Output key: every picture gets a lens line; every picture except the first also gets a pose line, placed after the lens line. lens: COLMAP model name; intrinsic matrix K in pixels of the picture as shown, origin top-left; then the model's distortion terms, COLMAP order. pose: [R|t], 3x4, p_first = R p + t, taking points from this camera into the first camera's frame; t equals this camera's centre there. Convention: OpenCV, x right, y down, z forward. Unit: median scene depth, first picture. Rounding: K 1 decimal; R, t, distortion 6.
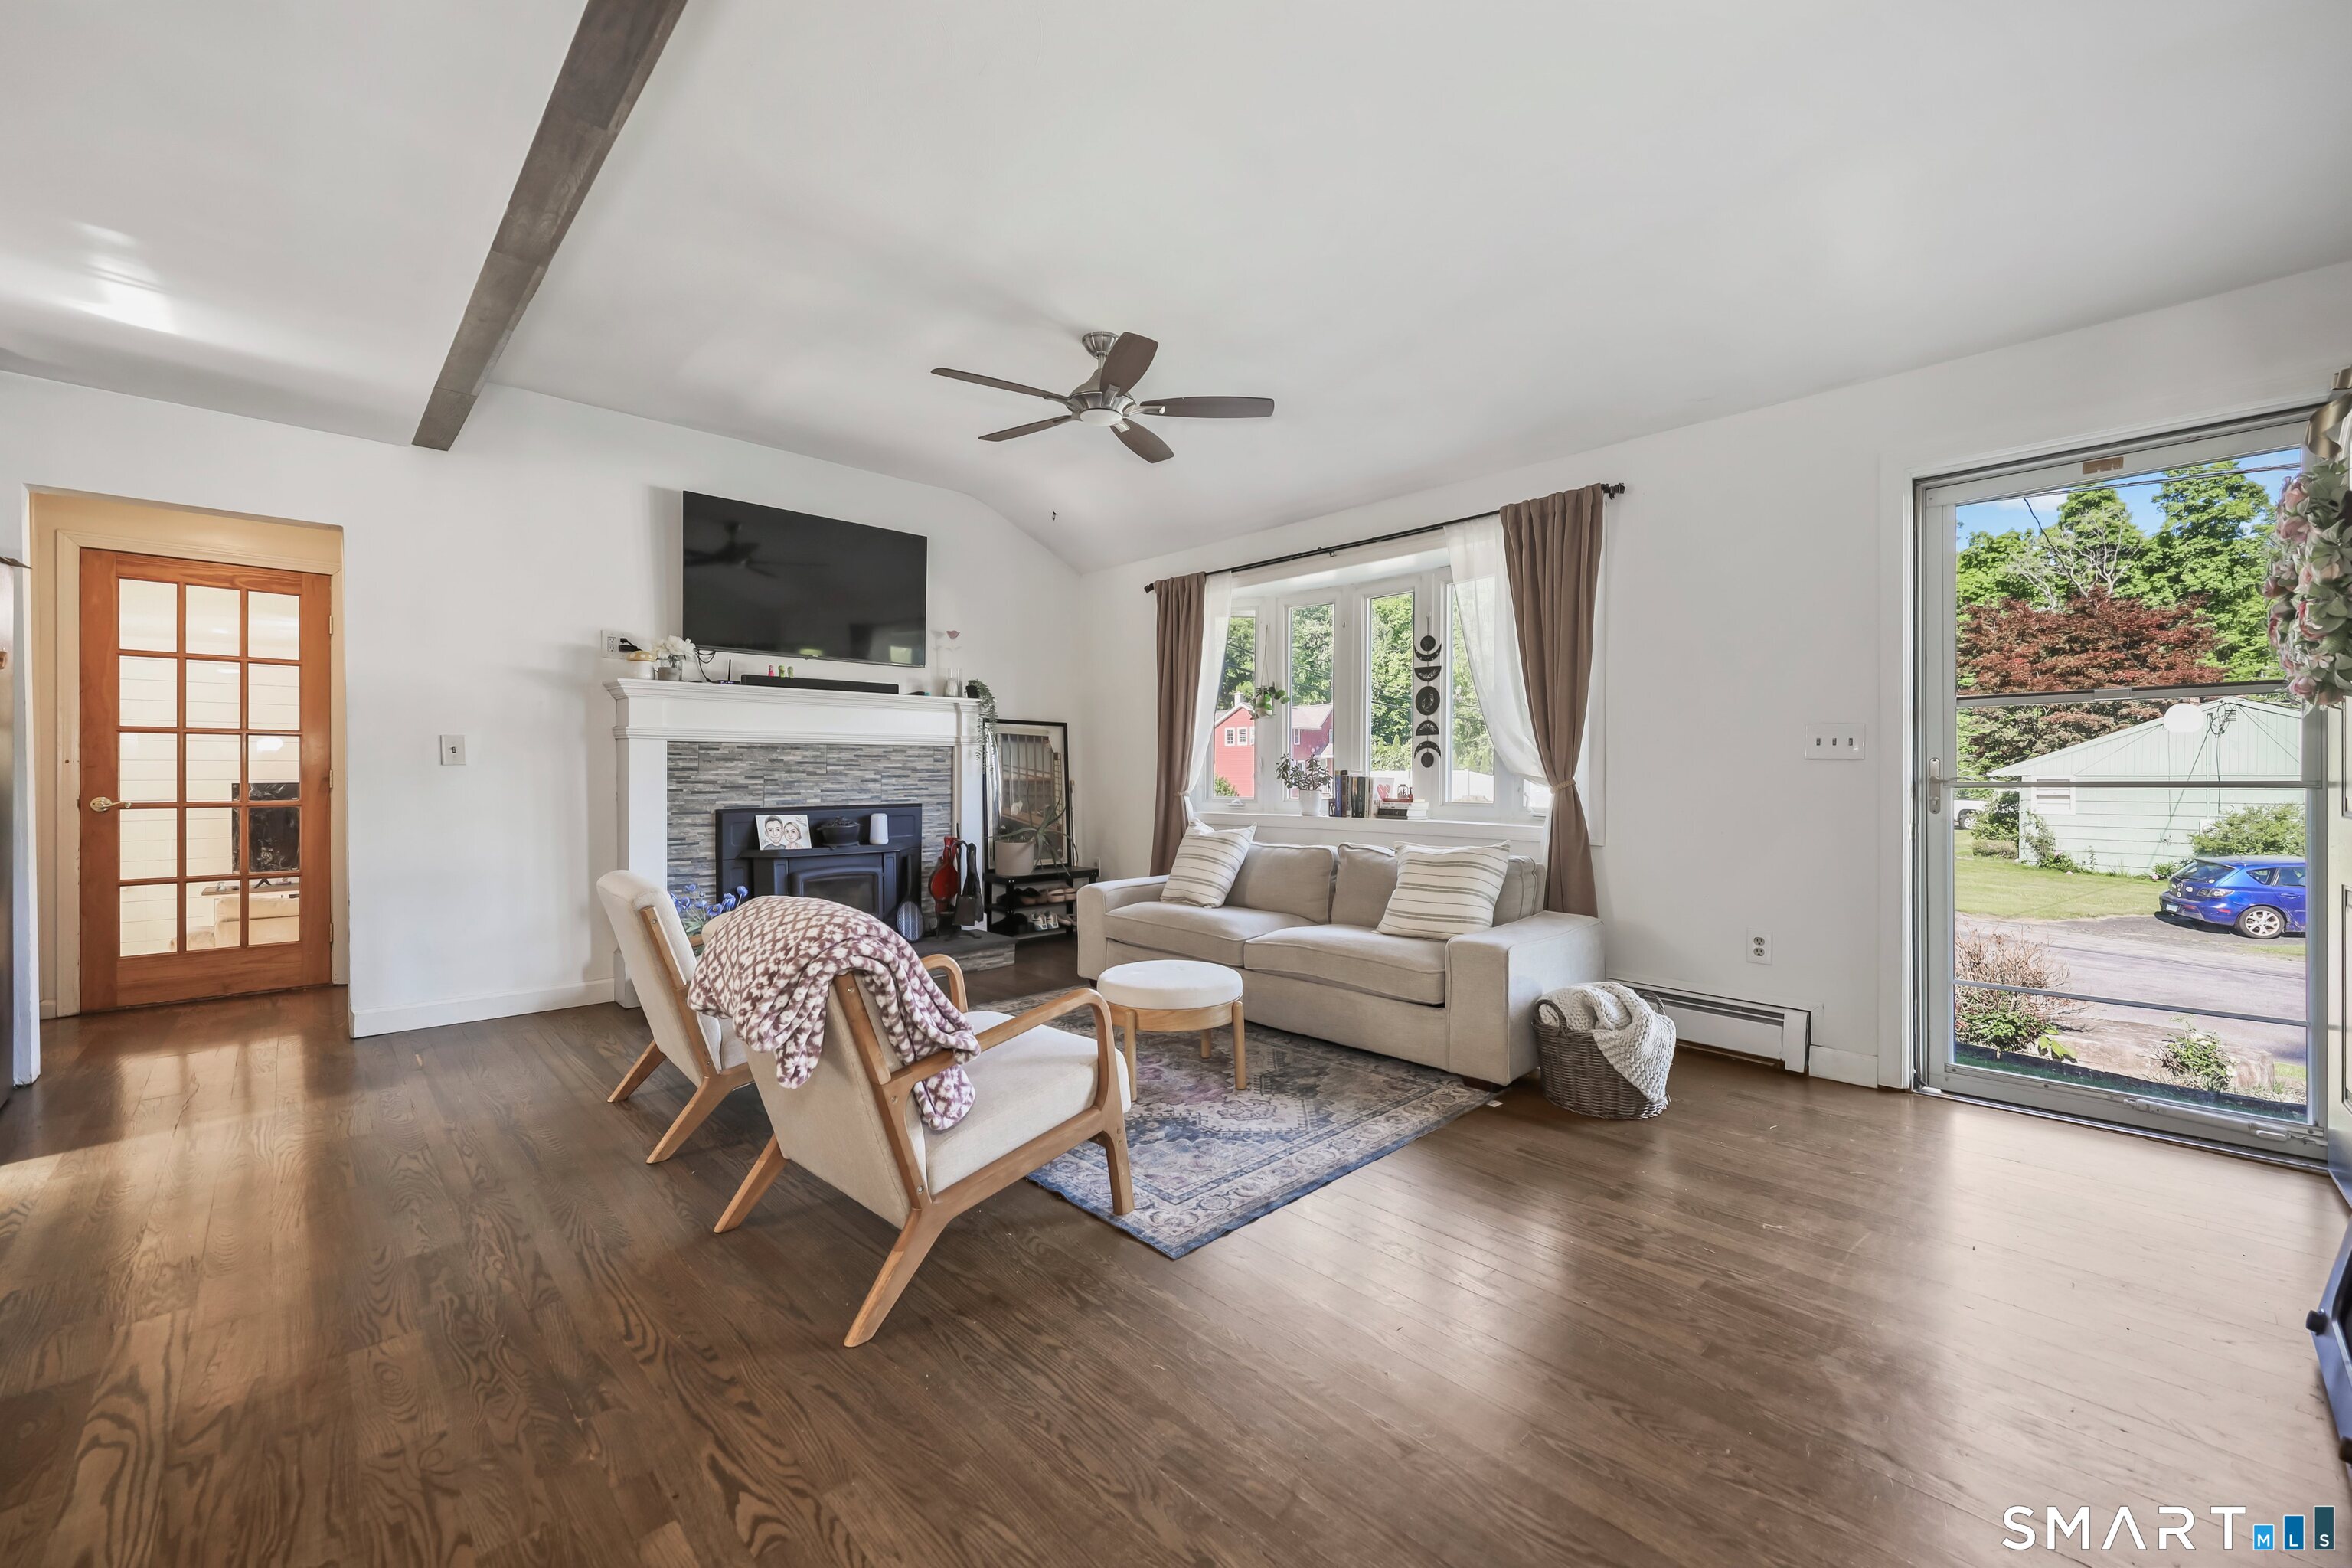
lens RADIAL K [[931.8, 0, 1184.0], [0, 931.8, 781.3], [0, 0, 1]] dist [0.001776, -0.000622]
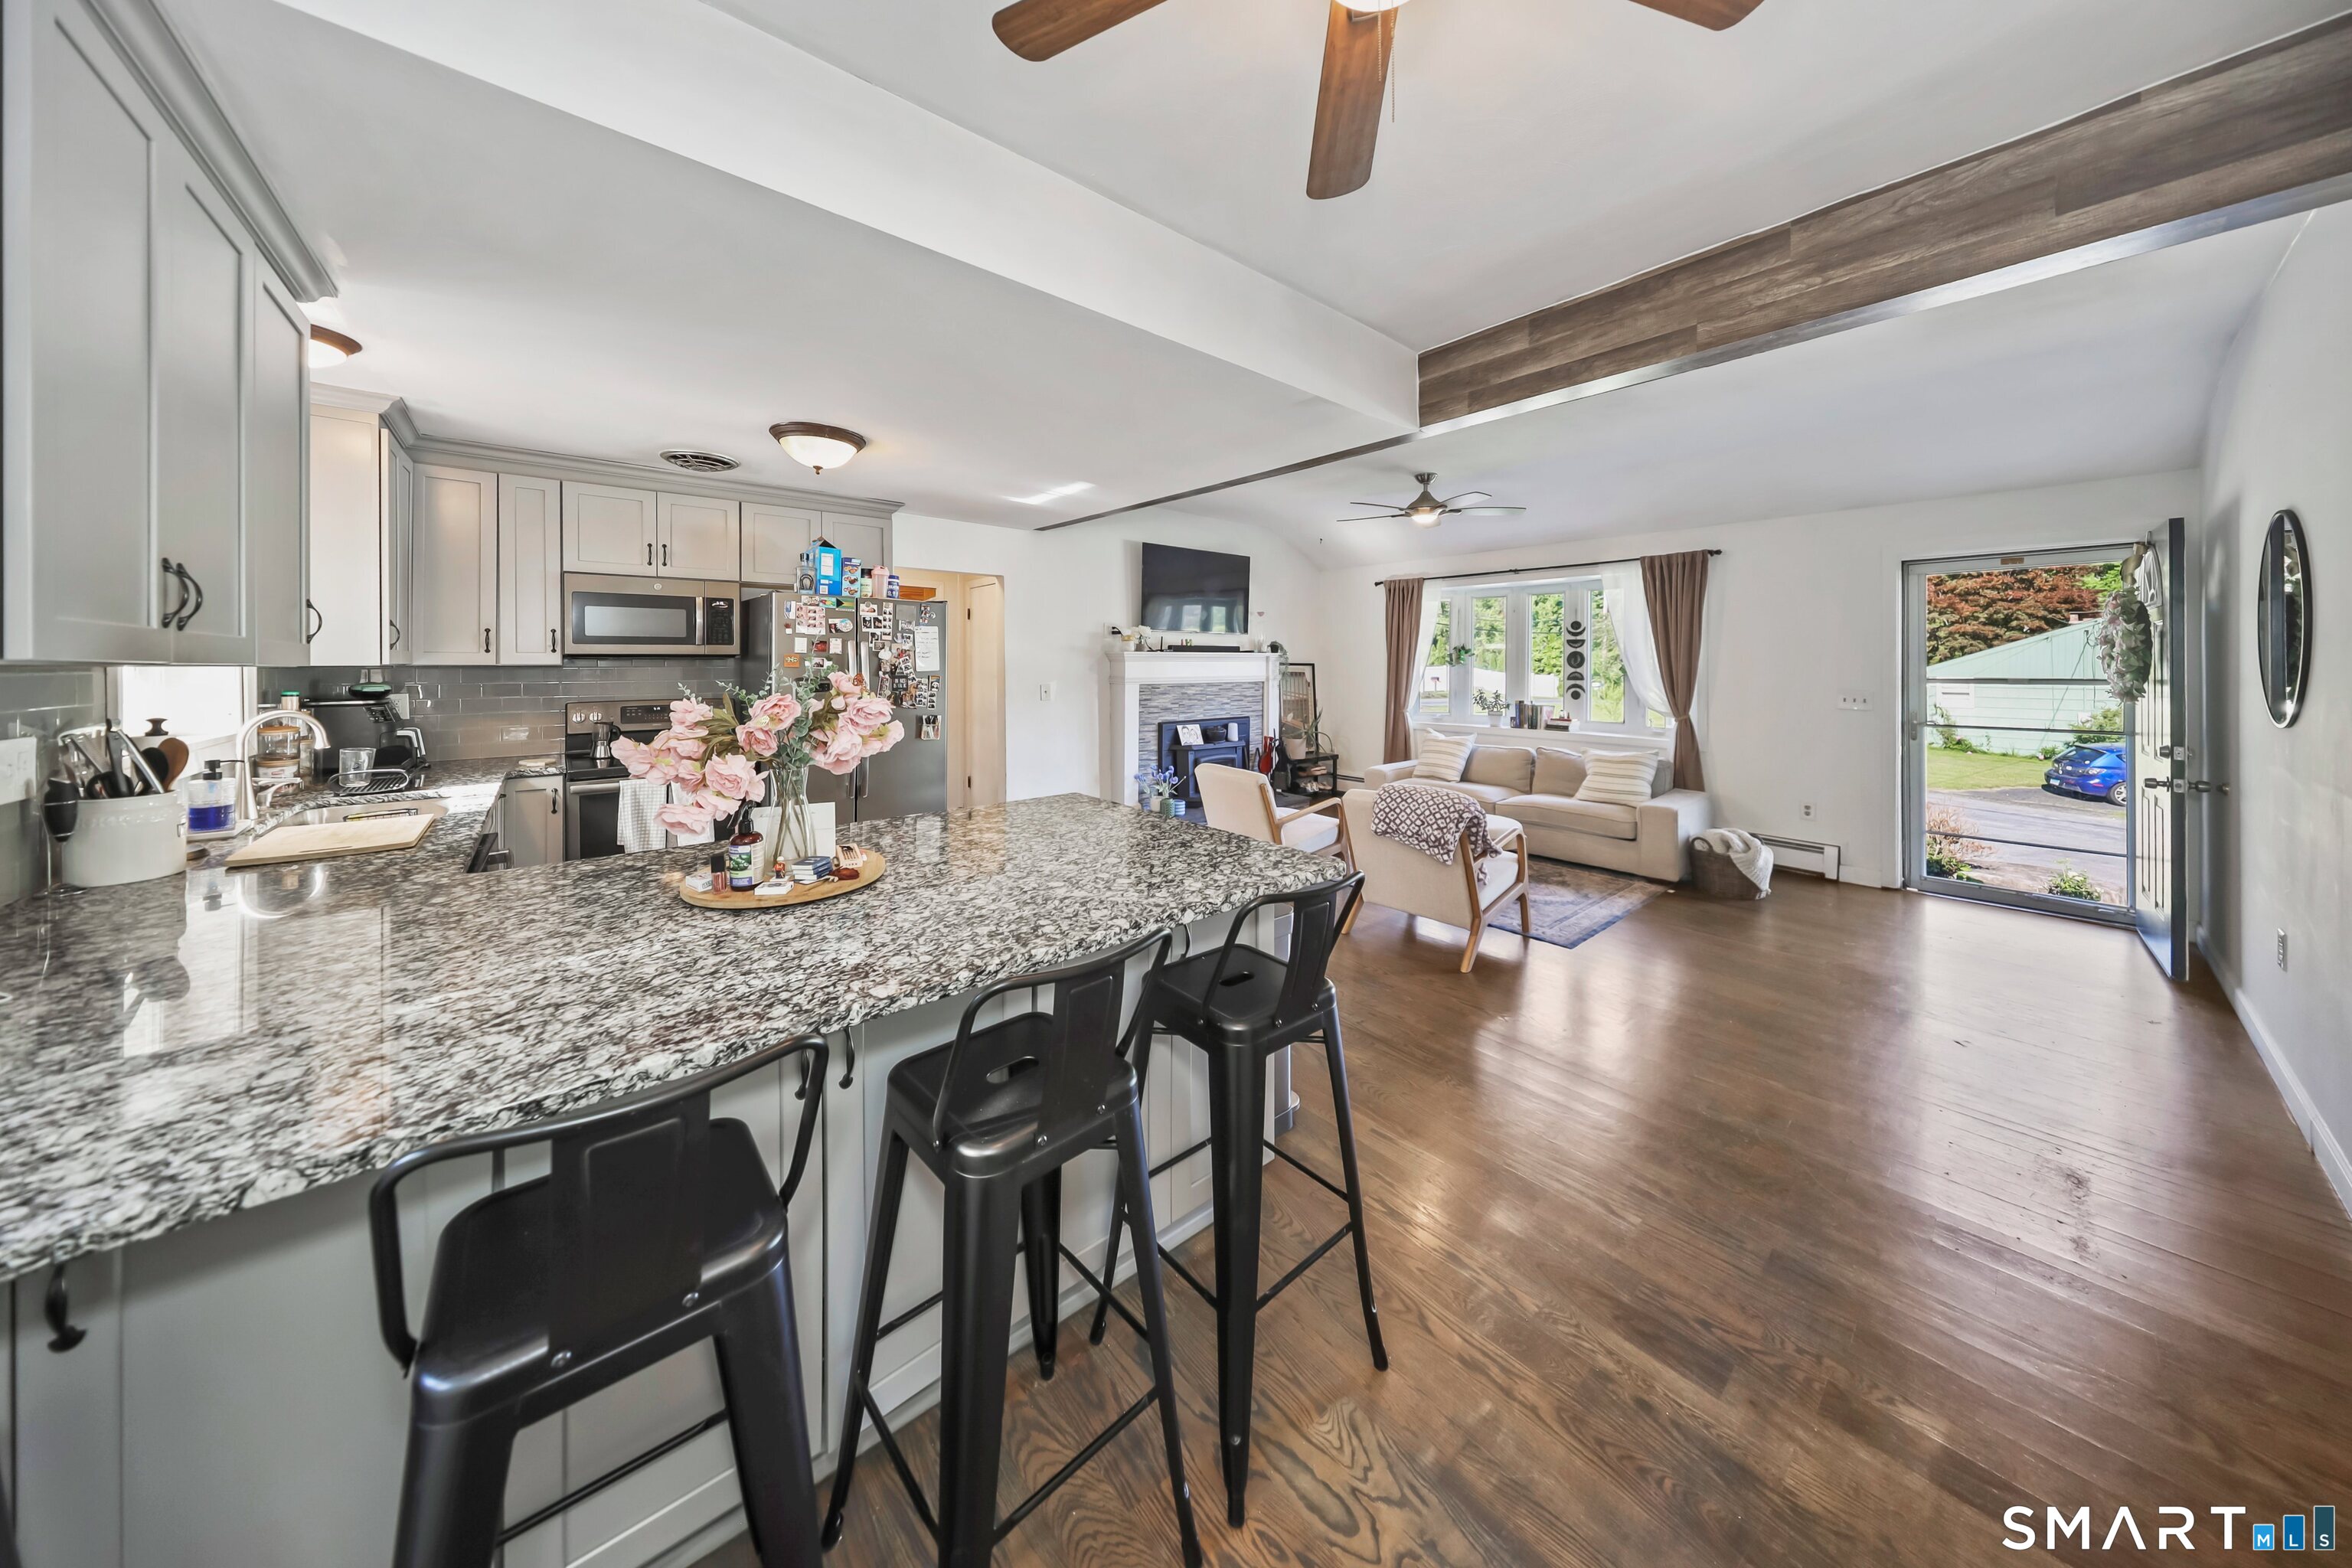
lens RADIAL K [[704.4, 0, 1197.4], [0, 704.4, 671.7], [0, 0, 1]] dist [-0.001687, 0.000077]
pose [[0.997516, 0.001848, -0.070422, -0.329225], [-0.002074, 0.999993, -0.003142, -0.060023], [0.070416, 0.003281, 0.997512, -0.313830]]
